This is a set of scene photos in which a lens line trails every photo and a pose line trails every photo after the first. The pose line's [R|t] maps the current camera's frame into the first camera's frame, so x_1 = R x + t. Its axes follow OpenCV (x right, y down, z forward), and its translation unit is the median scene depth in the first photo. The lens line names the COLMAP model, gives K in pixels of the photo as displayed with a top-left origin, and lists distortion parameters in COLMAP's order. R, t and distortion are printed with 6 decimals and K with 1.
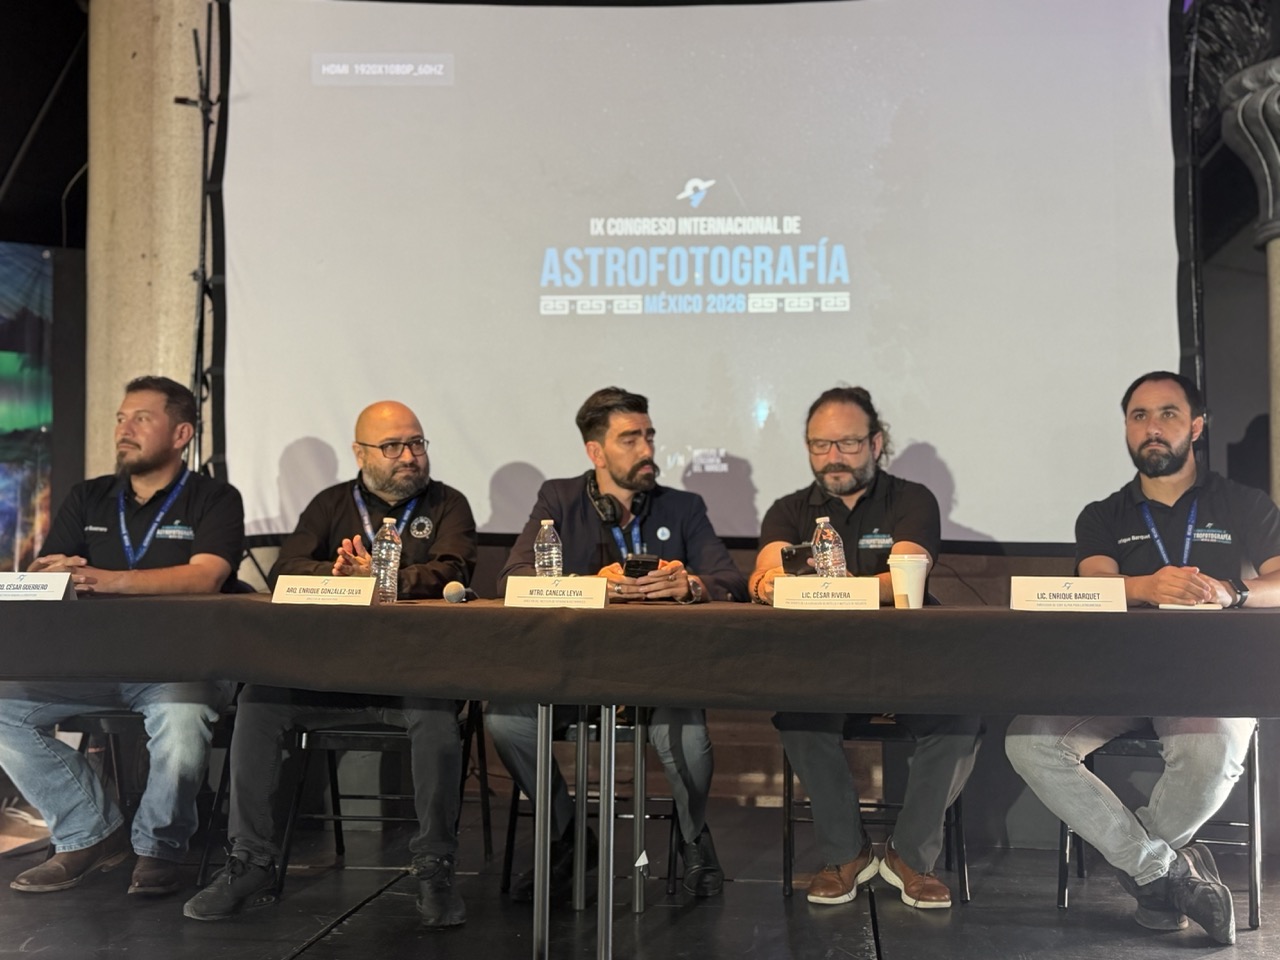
lens RADIAL K [[1539.1, 0, 640.0], [0, 1539.1, 480.0], [0, 0, 1]] dist [-0.011173, 0.011498]
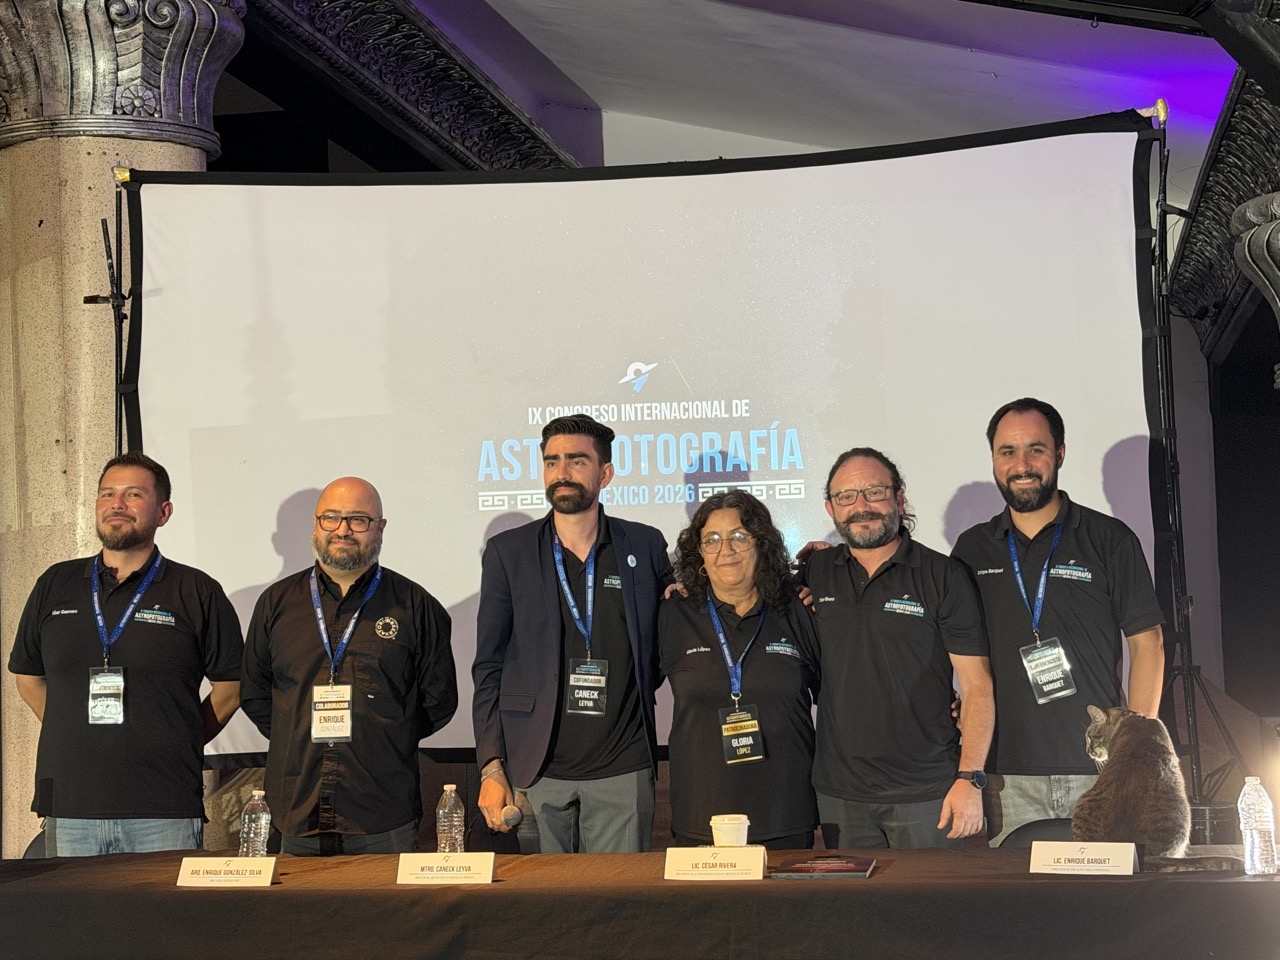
lens RADIAL K [[2097.0, 0, 640.0], [0, 2097.0, 480.0], [0, 0, 1]] dist [0.034592, -0.005391]
pose [[0.998183, -0.037913, -0.046823, 0.094063], [0.036648, 0.998947, -0.027590, -0.087747], [0.047820, 0.025824, 0.998522, -0.270638]]
